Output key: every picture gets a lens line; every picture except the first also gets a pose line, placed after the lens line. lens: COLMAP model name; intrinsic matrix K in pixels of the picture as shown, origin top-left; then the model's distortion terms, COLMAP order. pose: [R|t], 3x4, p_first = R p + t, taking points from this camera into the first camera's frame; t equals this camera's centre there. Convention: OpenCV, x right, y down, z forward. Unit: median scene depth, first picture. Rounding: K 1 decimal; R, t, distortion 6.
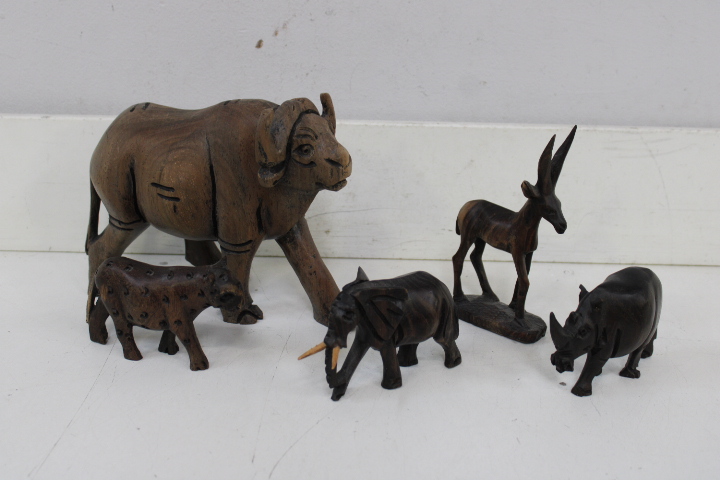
lens RADIAL K [[900.2, 0, 368.1], [0, 900.2, 243.7], [0, 0, 1]] dist [-0.057576, 0.000000]
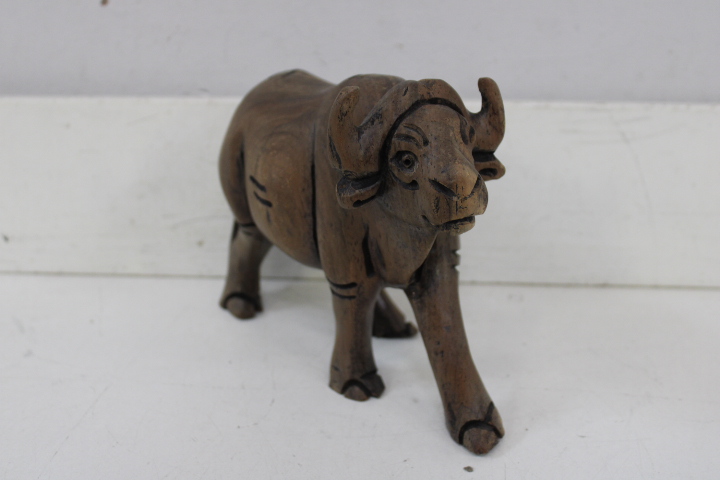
lens RADIAL K [[900.2, 0, 363.1], [0, 900.2, 240.3], [0, 0, 1]] dist [-0.057576, 0.000000]
pose [[0.998800, -0.002186, -0.048926, 0.136294], [0.001850, 0.999974, -0.006912, -0.010700], [0.048940, 0.006813, 0.998779, 0.247201]]
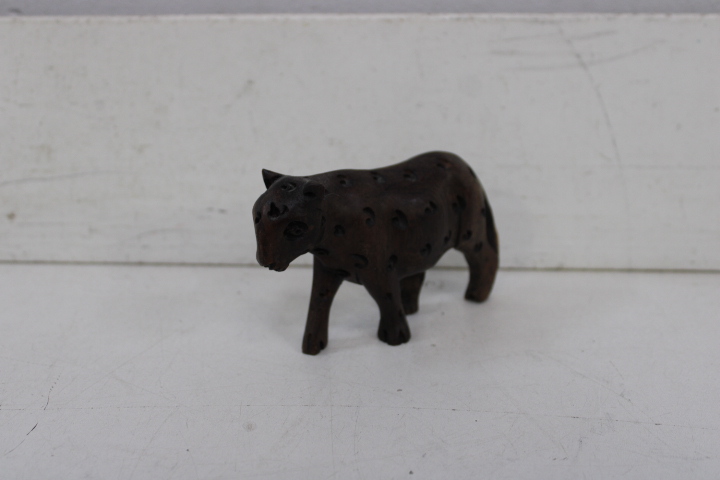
lens RADIAL K [[900.2, 0, 362.3], [0, 900.2, 237.2], [0, 0, 1]] dist [-0.057576, 0.000000]
pose [[0.998472, -0.010552, -0.054241, 0.215279], [0.007975, 0.998839, -0.047519, 0.029782], [0.054679, 0.047013, 0.997397, 0.464761]]
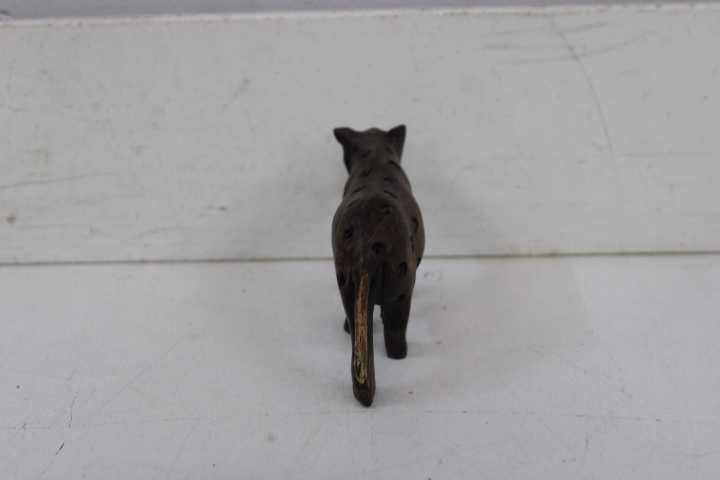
lens RADIAL K [[900.2, 0, 363.2], [0, 900.2, 242.4], [0, 0, 1]] dist [-0.057576, 0.000000]
pose [[0.998970, -0.039145, -0.022956, 0.198365], [0.039806, 0.998785, 0.029069, -0.006541], [0.021790, -0.029952, 0.999314, 0.451980]]
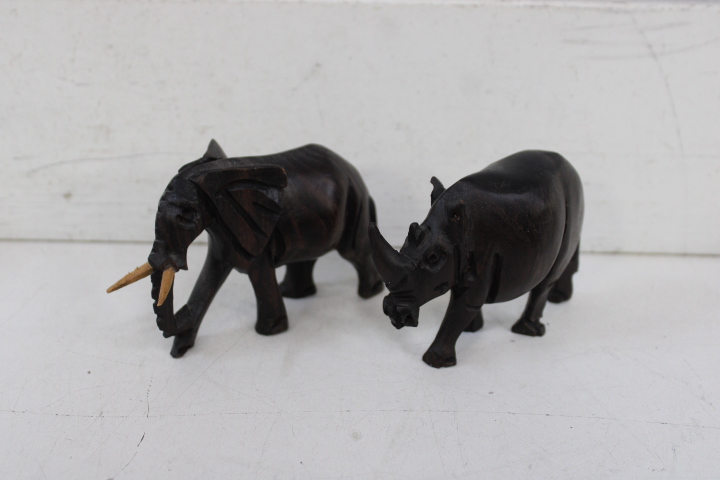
lens RADIAL K [[900.2, 0, 362.1], [0, 900.2, 244.2], [0, 0, 1]] dist [-0.057576, 0.000000]
pose [[0.999964, 0.000414, -0.008472, 0.148334], [0.000143, 0.997842, 0.065660, -0.020444], [0.008481, -0.065659, 0.997806, 0.459289]]
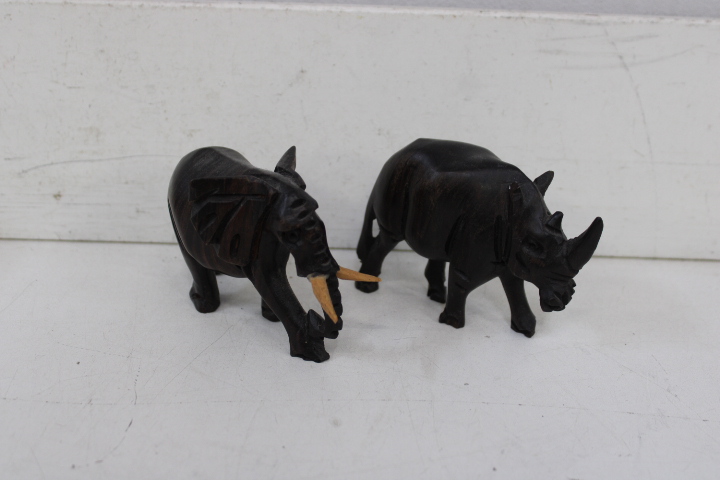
lens RADIAL K [[900.2, 0, 364.4], [0, 900.2, 248.4], [0, 0, 1]] dist [-0.057576, 0.000000]
pose [[0.999875, 0.008420, 0.013418, 0.149053], [-0.009062, 0.998783, 0.048486, -0.009694], [-0.012994, -0.048602, 0.998734, 0.439657]]
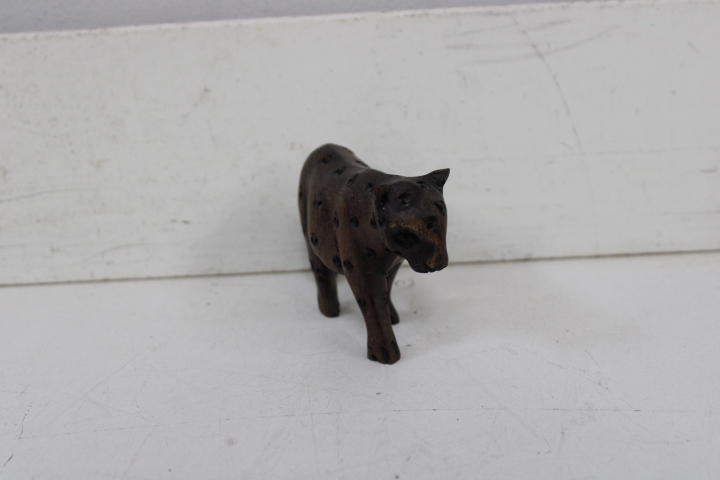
lens RADIAL K [[900.2, 0, 362.8], [0, 900.2, 244.8], [0, 0, 1]] dist [-0.057576, 0.000000]
pose [[0.997375, -0.071717, -0.009985, 0.210760], [0.071382, 0.996980, -0.030595, 0.024448], [0.012149, 0.029802, 0.999482, 0.467835]]
